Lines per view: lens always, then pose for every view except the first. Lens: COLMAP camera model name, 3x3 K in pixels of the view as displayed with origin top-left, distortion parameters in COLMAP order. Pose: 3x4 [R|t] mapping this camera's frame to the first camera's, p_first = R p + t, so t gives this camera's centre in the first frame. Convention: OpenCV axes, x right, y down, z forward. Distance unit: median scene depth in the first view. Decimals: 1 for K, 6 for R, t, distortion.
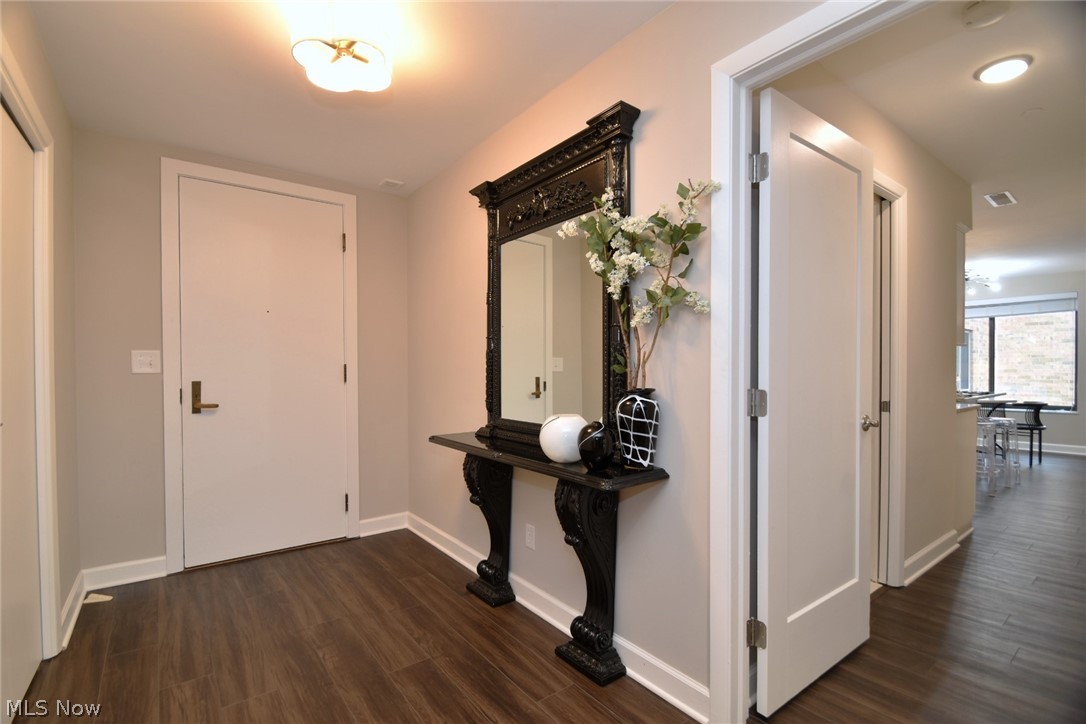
lens RADIAL K [[487.8, 0, 547.4], [0, 487.8, 378.2], [0, 0, 1]] dist [-0.000870, -0.000044]
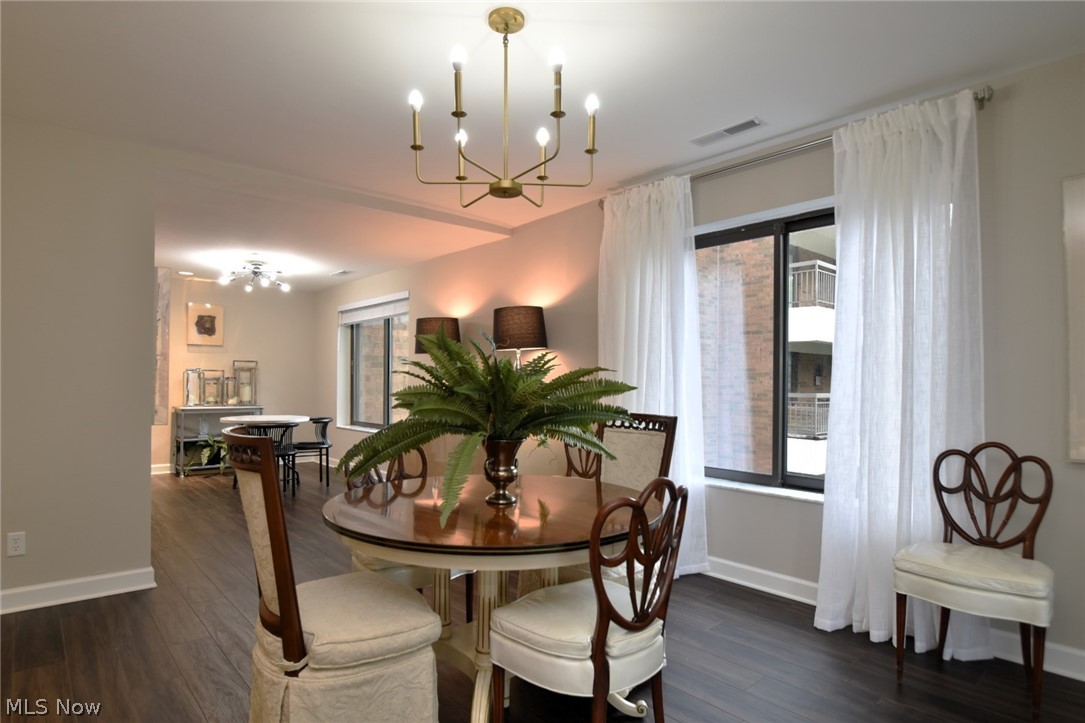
lens RADIAL K [[556.8, 0, 523.7], [0, 556.8, 381.4], [0, 0, 1]] dist [-0.039628, -0.000285]
pose [[0.999686, 0.013477, 0.021121, 0.591212], [-0.013159, 0.999799, -0.015124, -0.004881], [-0.021321, 0.014842, 0.999663, 0.023064]]
